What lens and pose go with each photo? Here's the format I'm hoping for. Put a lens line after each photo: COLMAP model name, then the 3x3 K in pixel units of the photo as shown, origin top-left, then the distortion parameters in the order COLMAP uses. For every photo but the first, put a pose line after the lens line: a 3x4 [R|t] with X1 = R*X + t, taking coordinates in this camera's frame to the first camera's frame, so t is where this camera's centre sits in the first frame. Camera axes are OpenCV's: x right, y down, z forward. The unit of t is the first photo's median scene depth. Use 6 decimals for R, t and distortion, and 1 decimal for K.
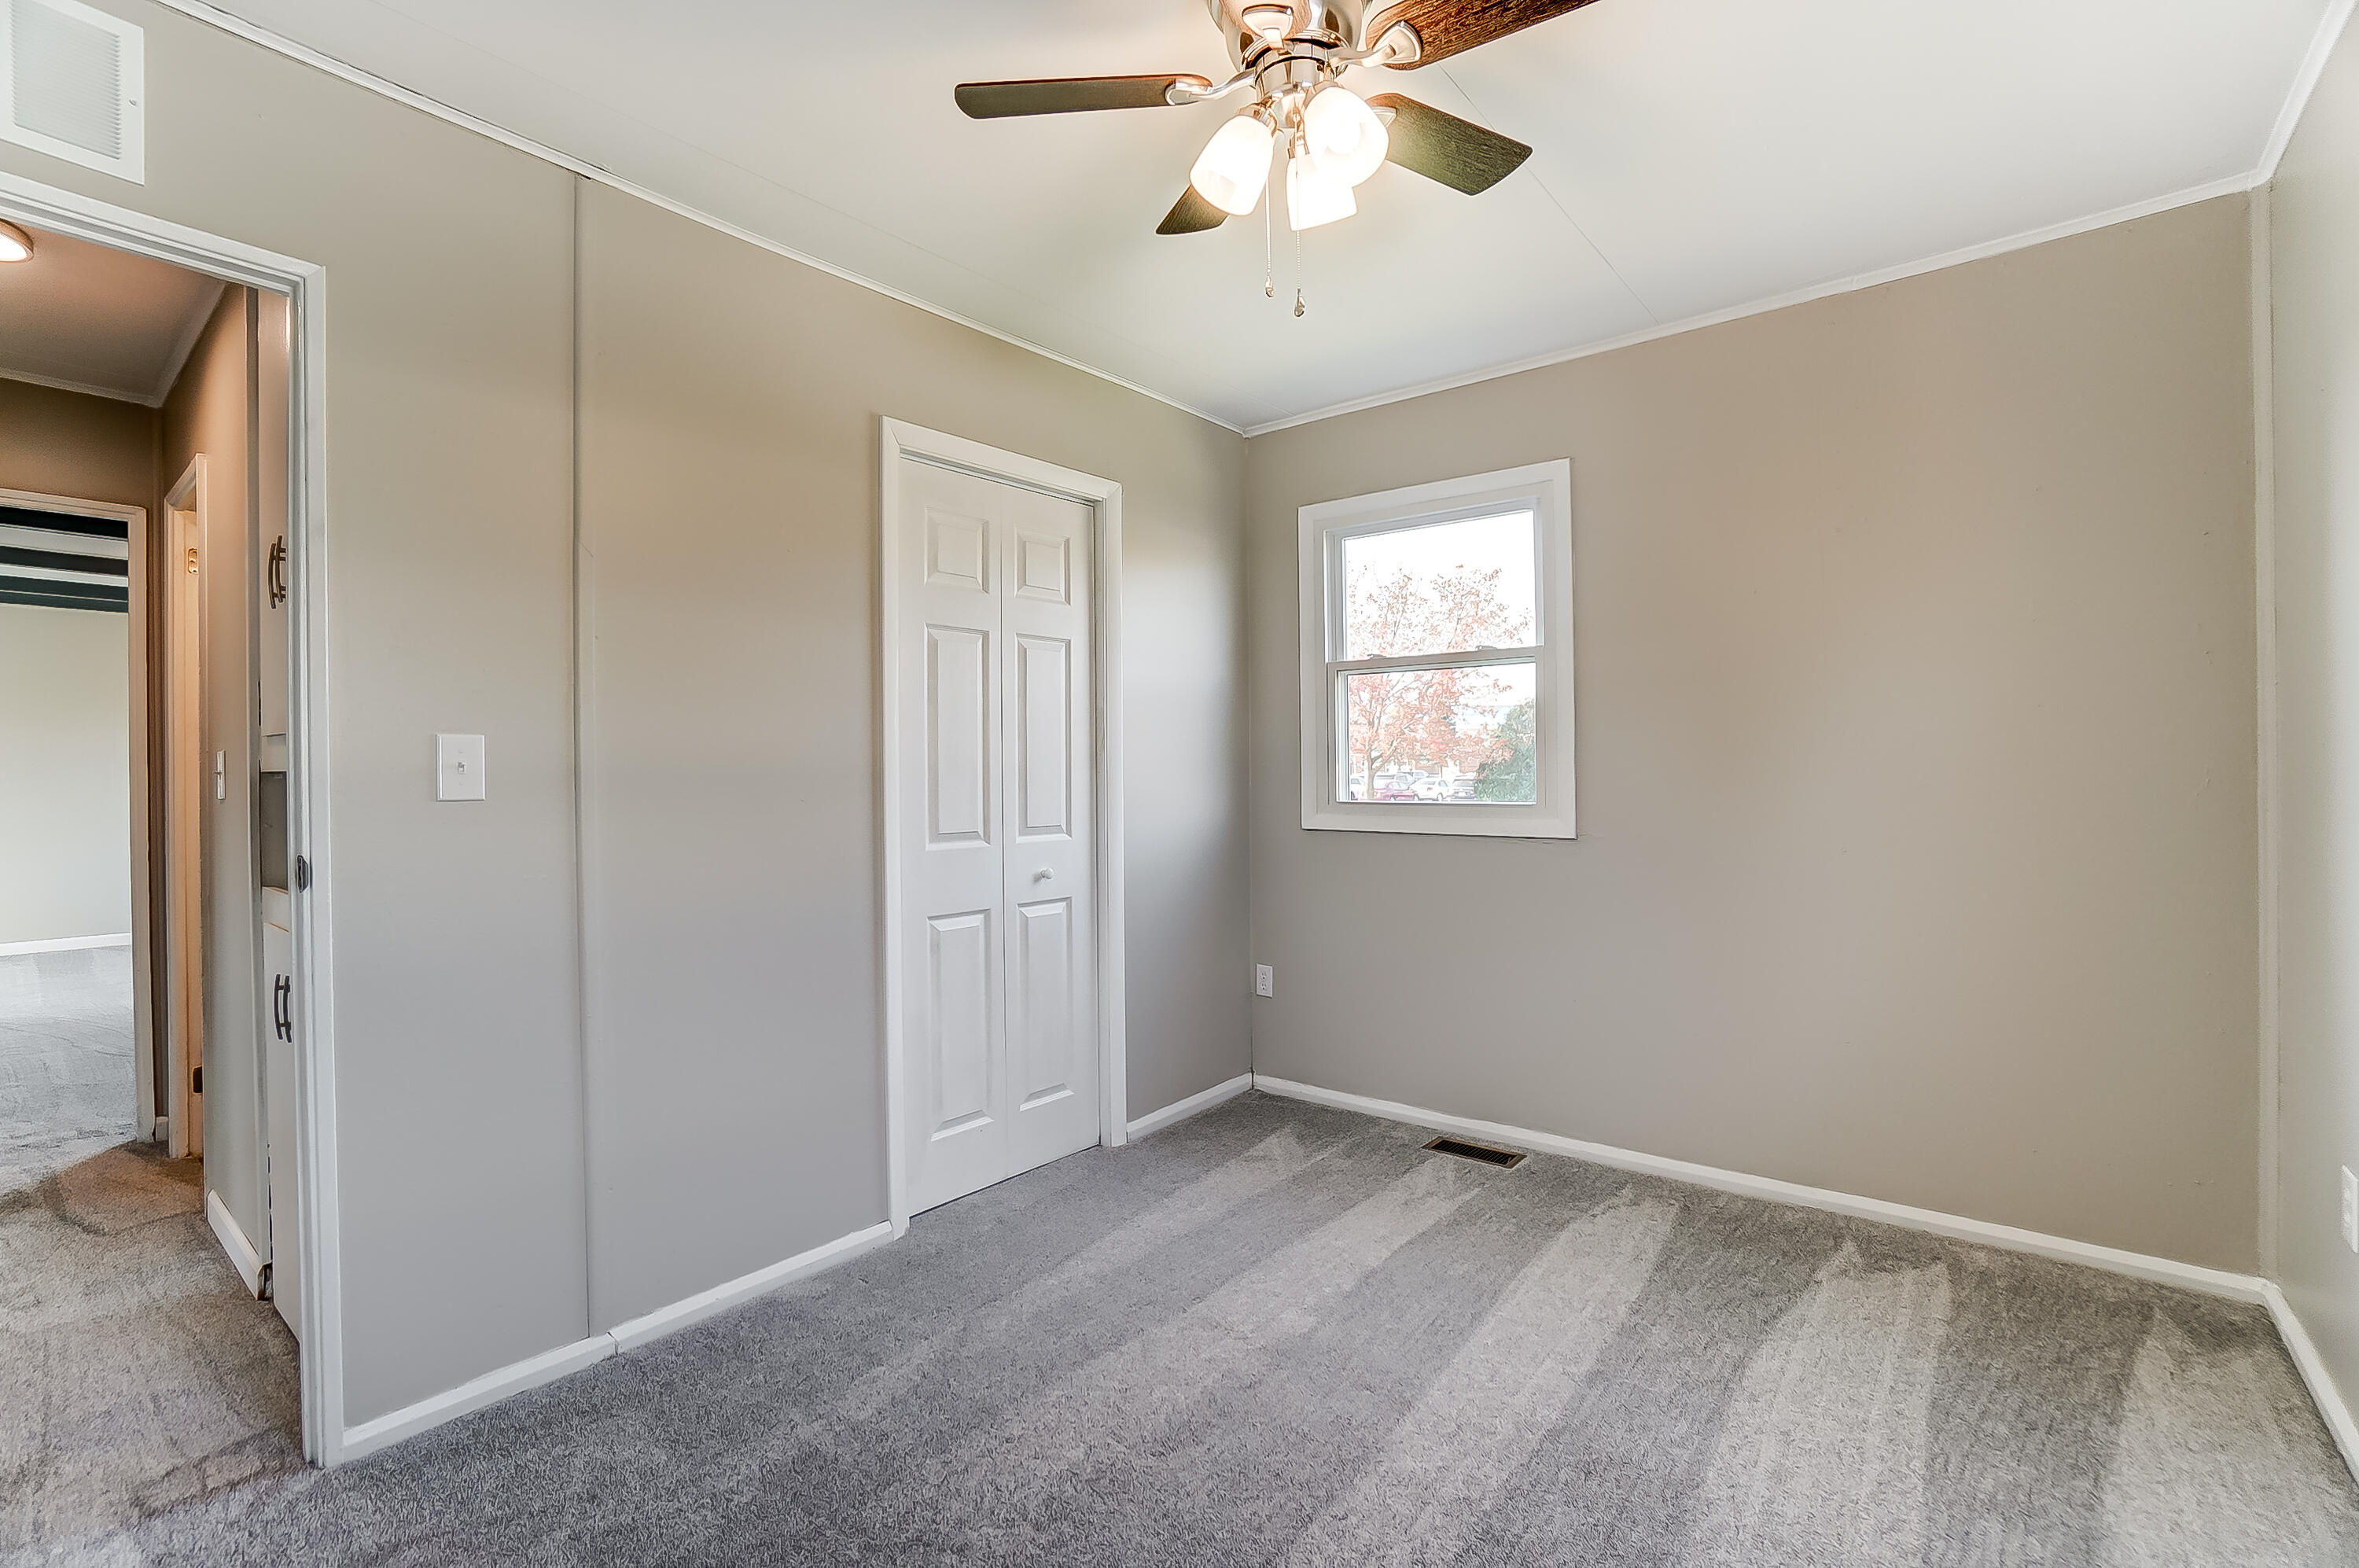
lens RADIAL K [[1042.8, 0, 1153.6], [0, 1042.8, 775.5], [0, 0, 1]] dist [-0.057612, 0.016094]
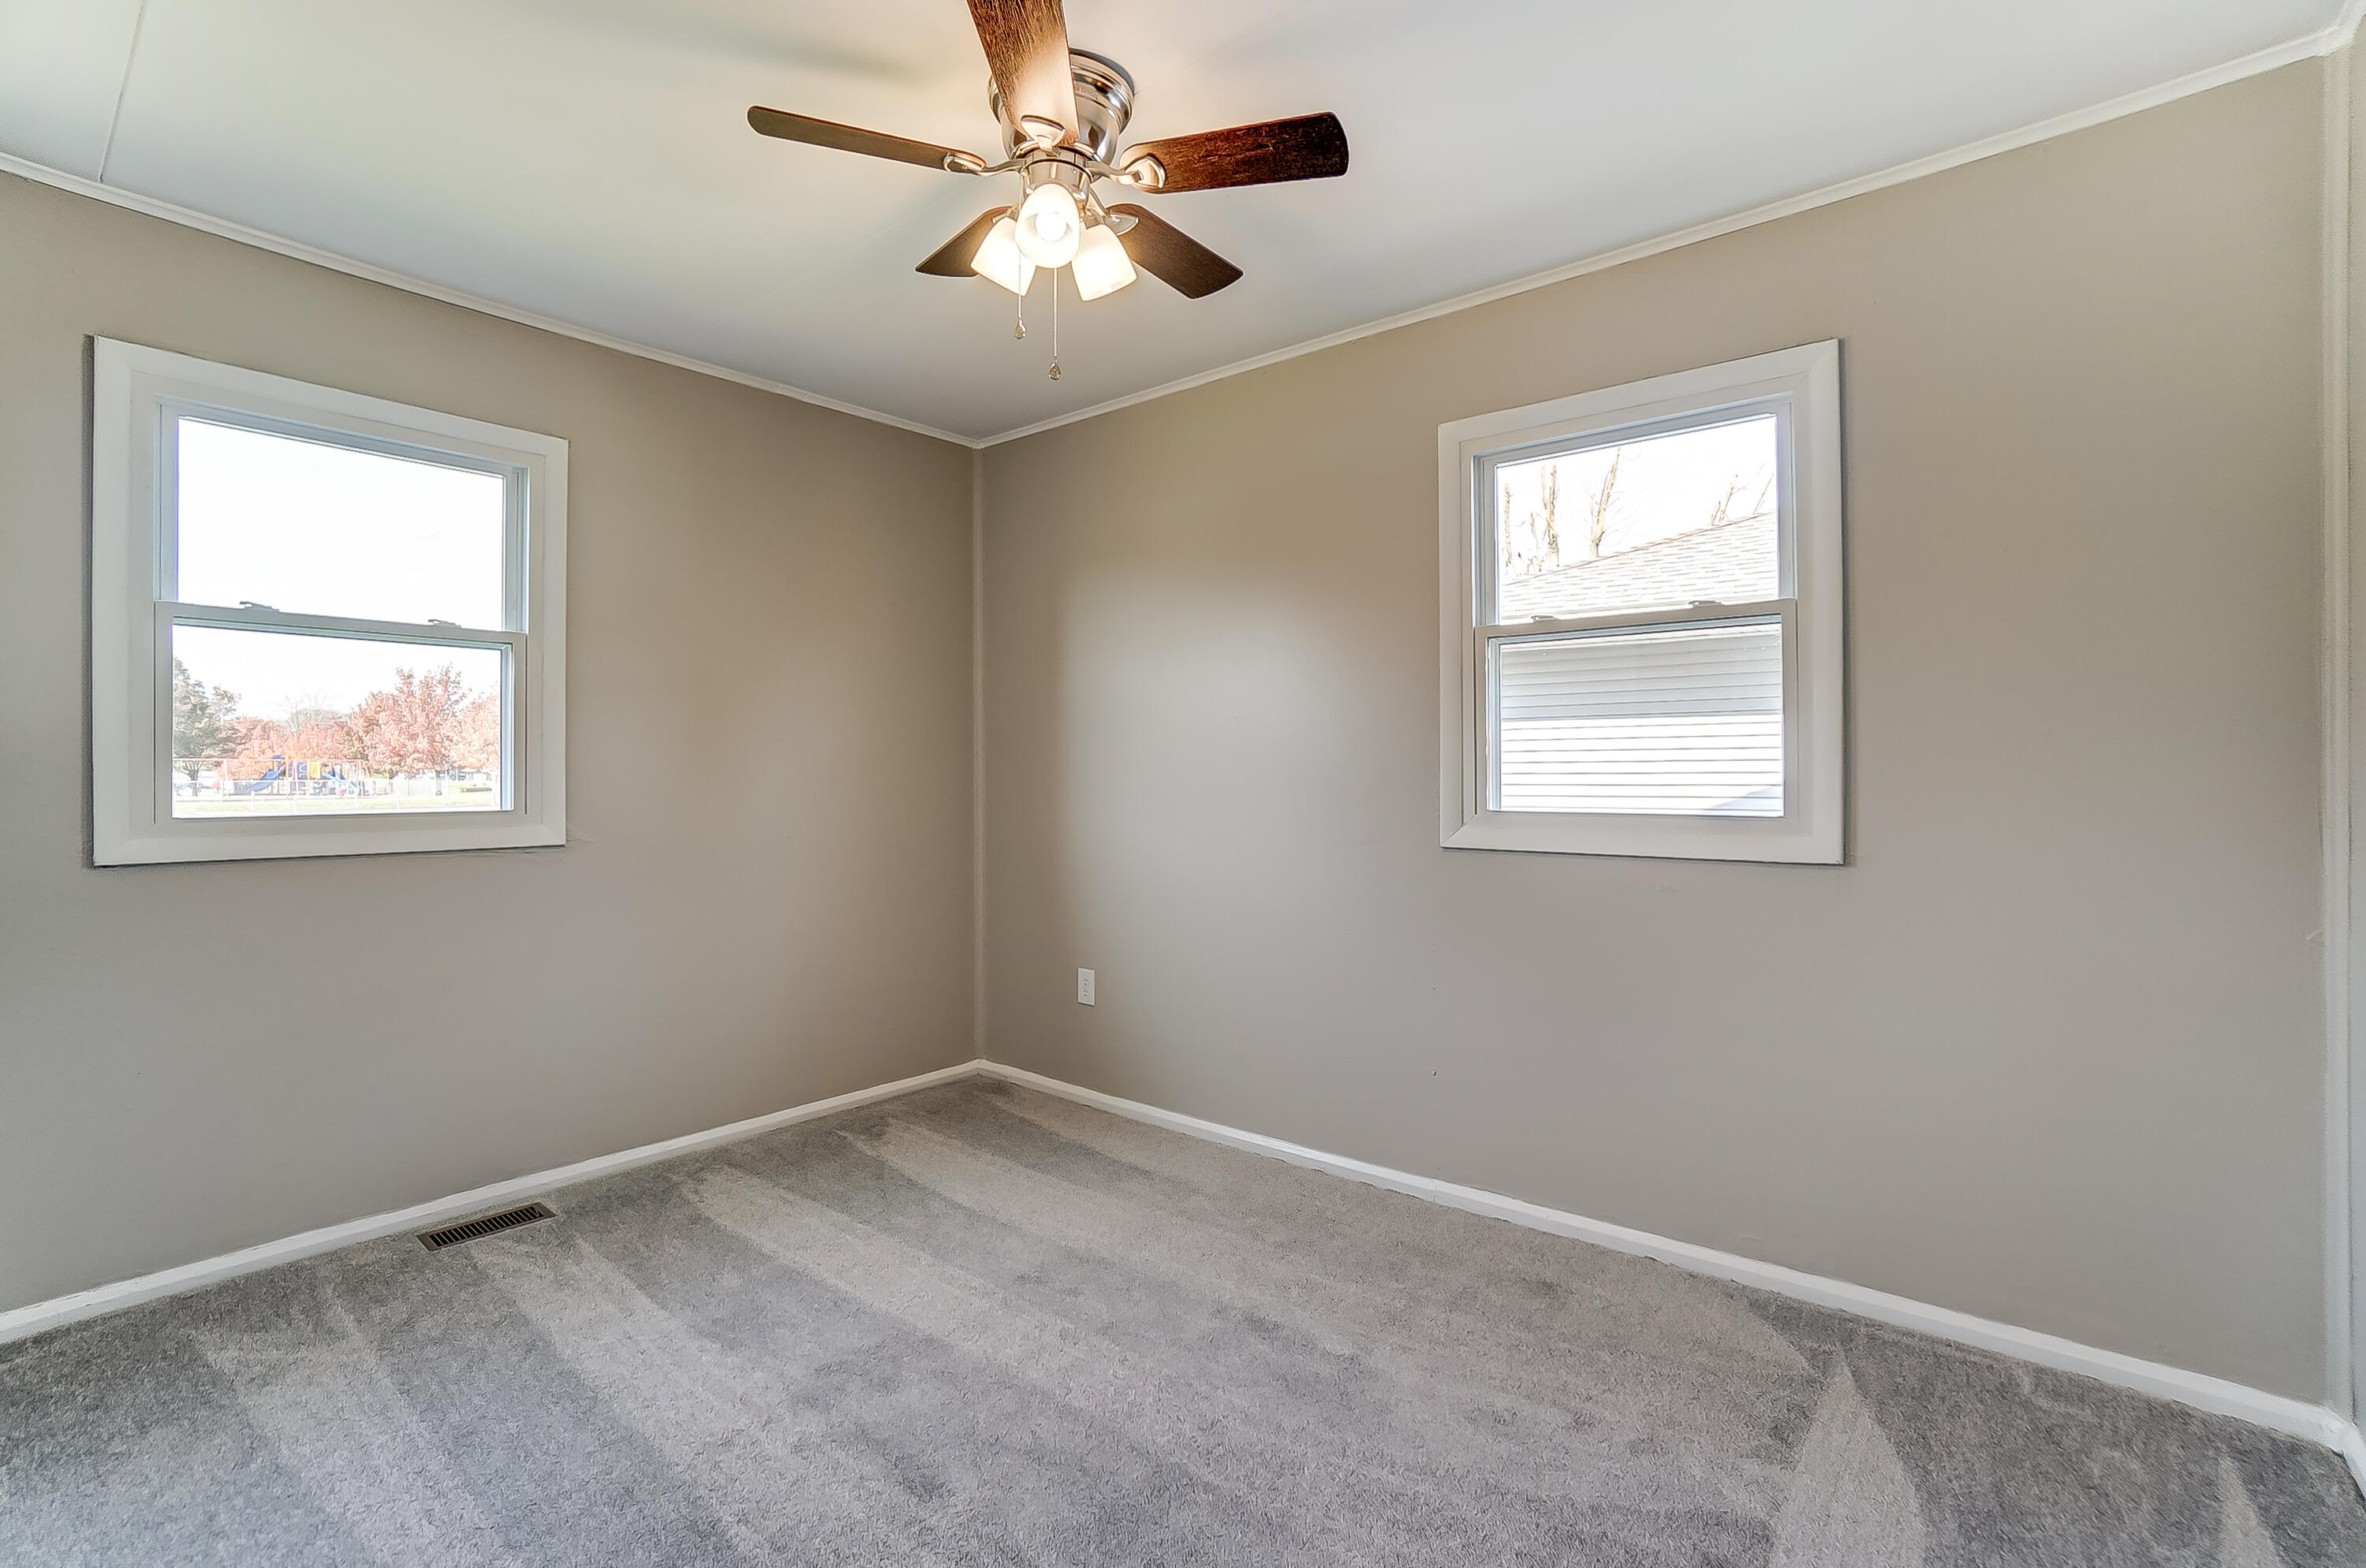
lens RADIAL K [[1045.9, 0, 1157.0], [0, 1045.9, 775.5], [0, 0, 1]] dist [-0.057612, 0.016094]
pose [[0.016113, -0.000369, 0.999870, -0.638952], [0.000950, 0.999999, 0.000354, -0.012150], [-0.999870, 0.000944, 0.016113, 0.518212]]
